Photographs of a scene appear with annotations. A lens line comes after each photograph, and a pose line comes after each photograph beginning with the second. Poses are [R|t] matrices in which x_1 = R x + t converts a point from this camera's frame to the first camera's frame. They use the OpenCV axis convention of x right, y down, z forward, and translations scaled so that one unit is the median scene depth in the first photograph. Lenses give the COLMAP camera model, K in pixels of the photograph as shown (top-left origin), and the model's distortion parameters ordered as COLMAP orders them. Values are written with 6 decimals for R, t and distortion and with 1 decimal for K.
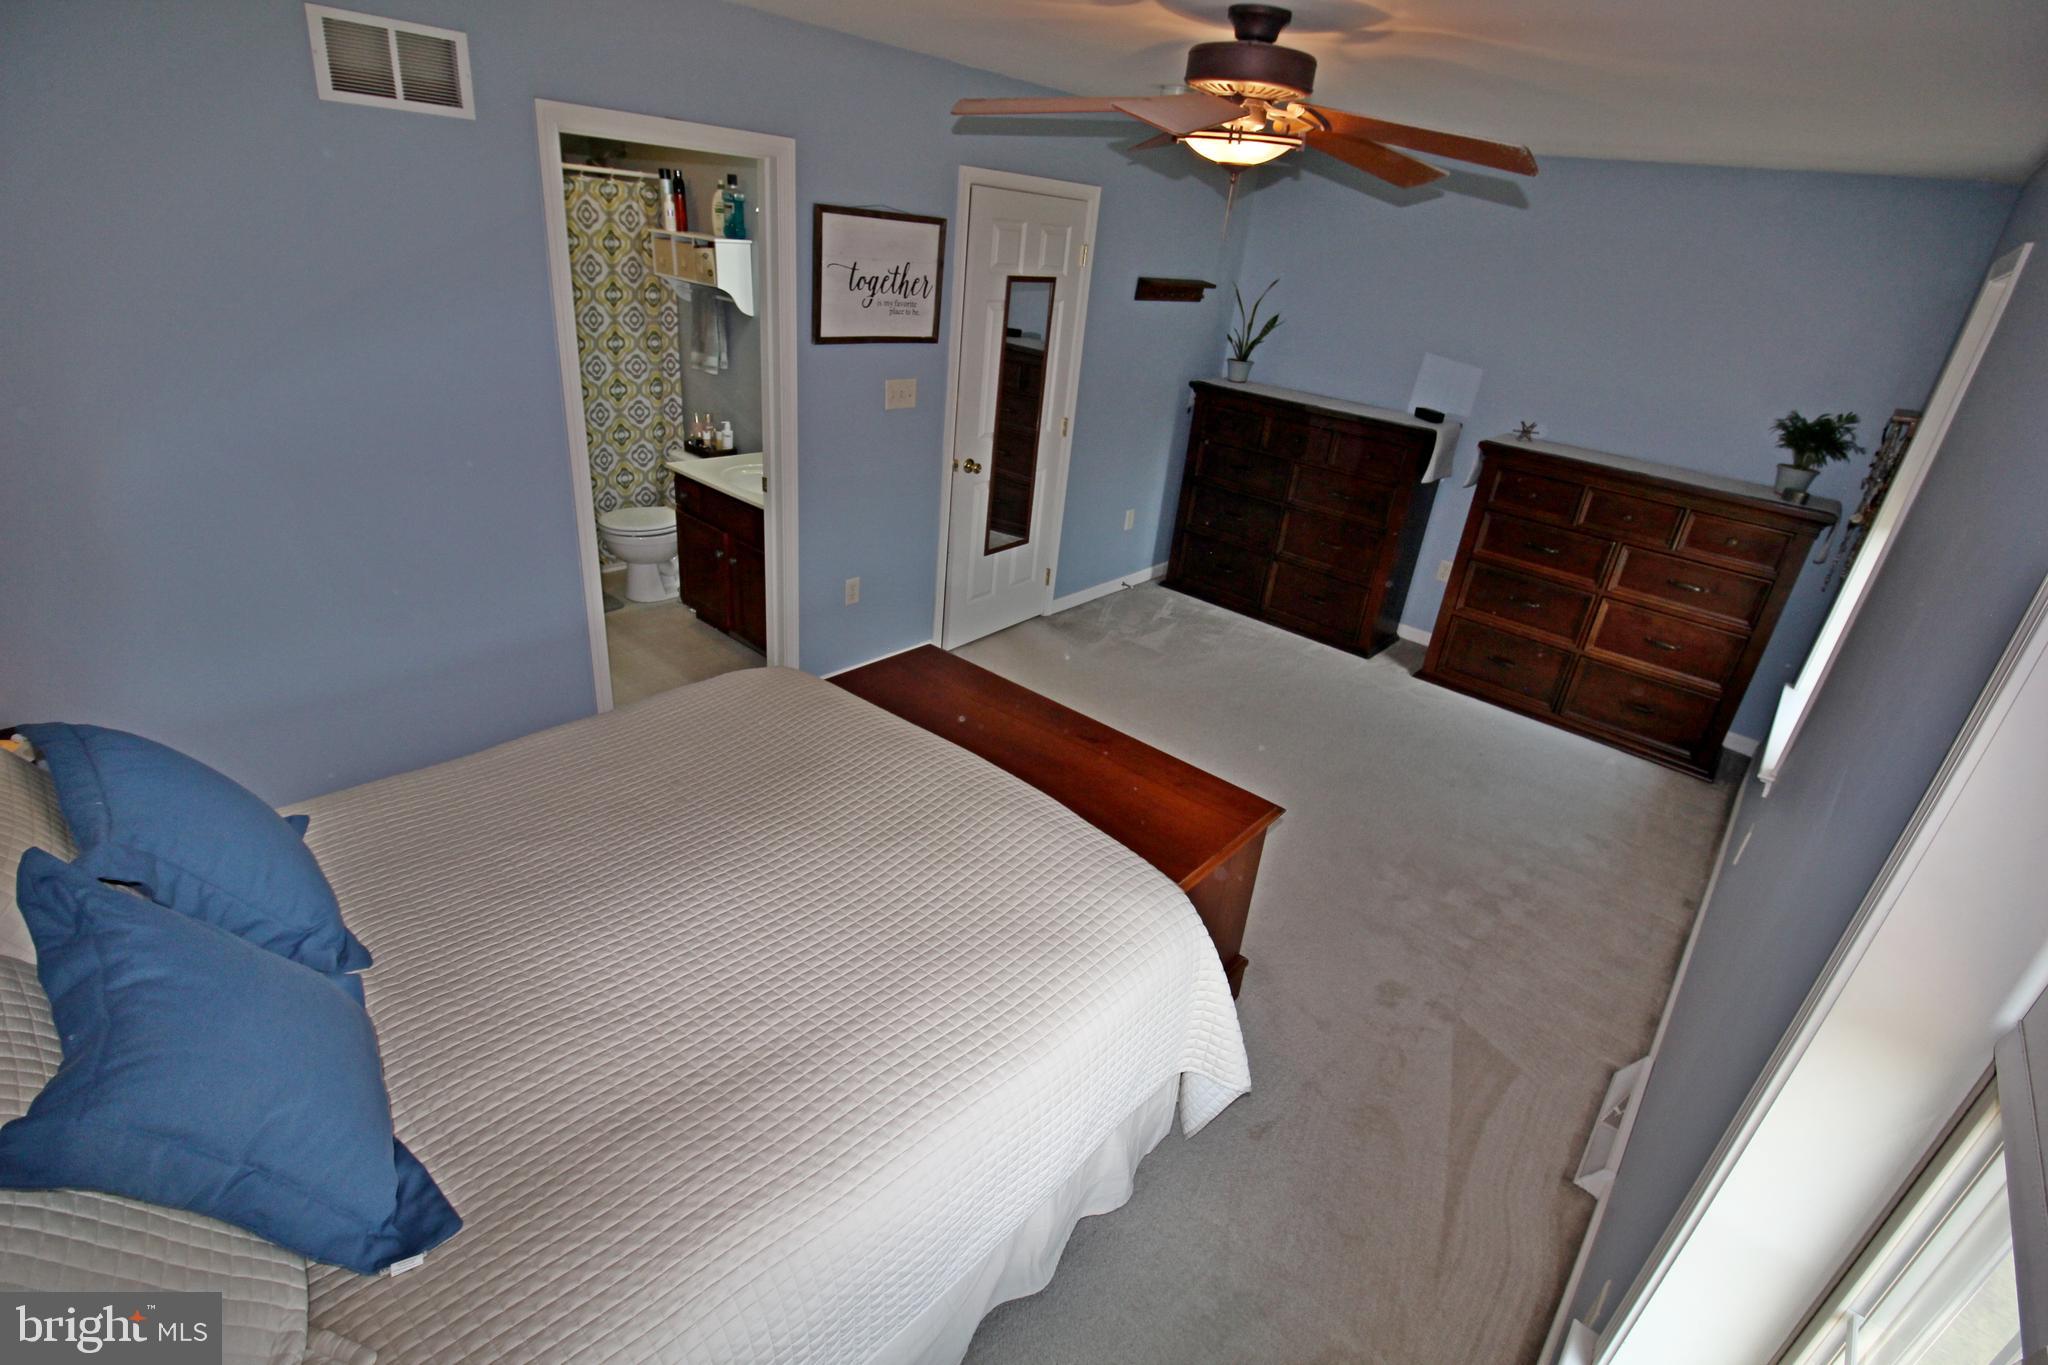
lens RADIAL K [[950.0, 0, 1035.8], [0, 950.0, 663.6], [0, 0, 1]] dist [0.002551, -0.013168]
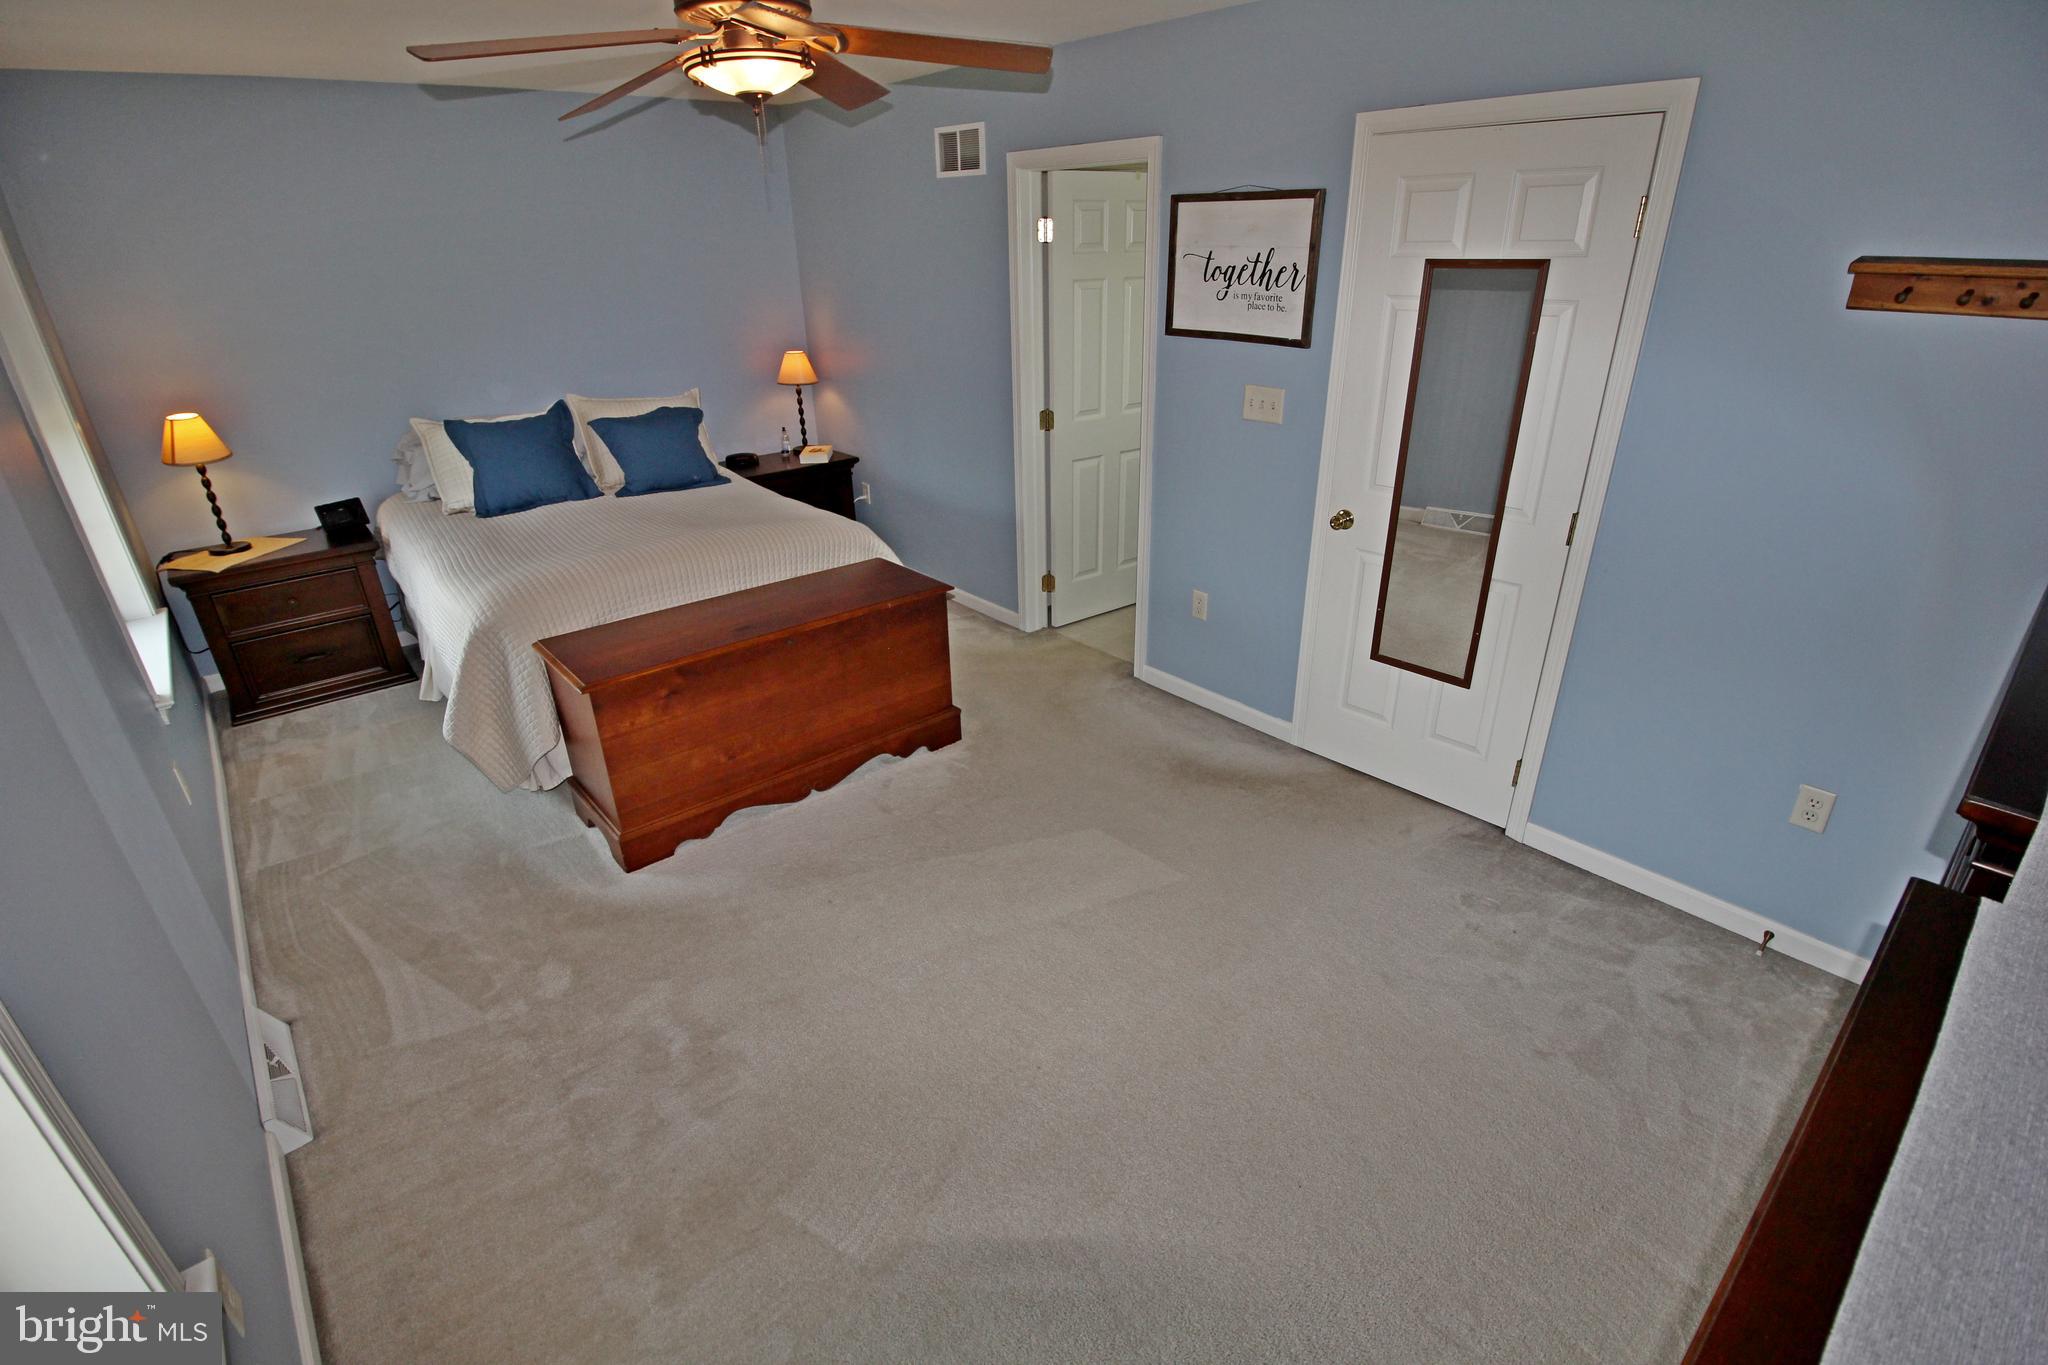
lens RADIAL K [[950.0, 0, 1035.8], [0, 950.0, 663.6], [0, 0, 1]] dist [0.002551, -0.013168]
pose [[-0.138339, 0.327529, -0.934659, 0.900044], [-0.404805, 0.842601, 0.355185, -0.365493], [0.903878, 0.427490, 0.016020, 1.070006]]
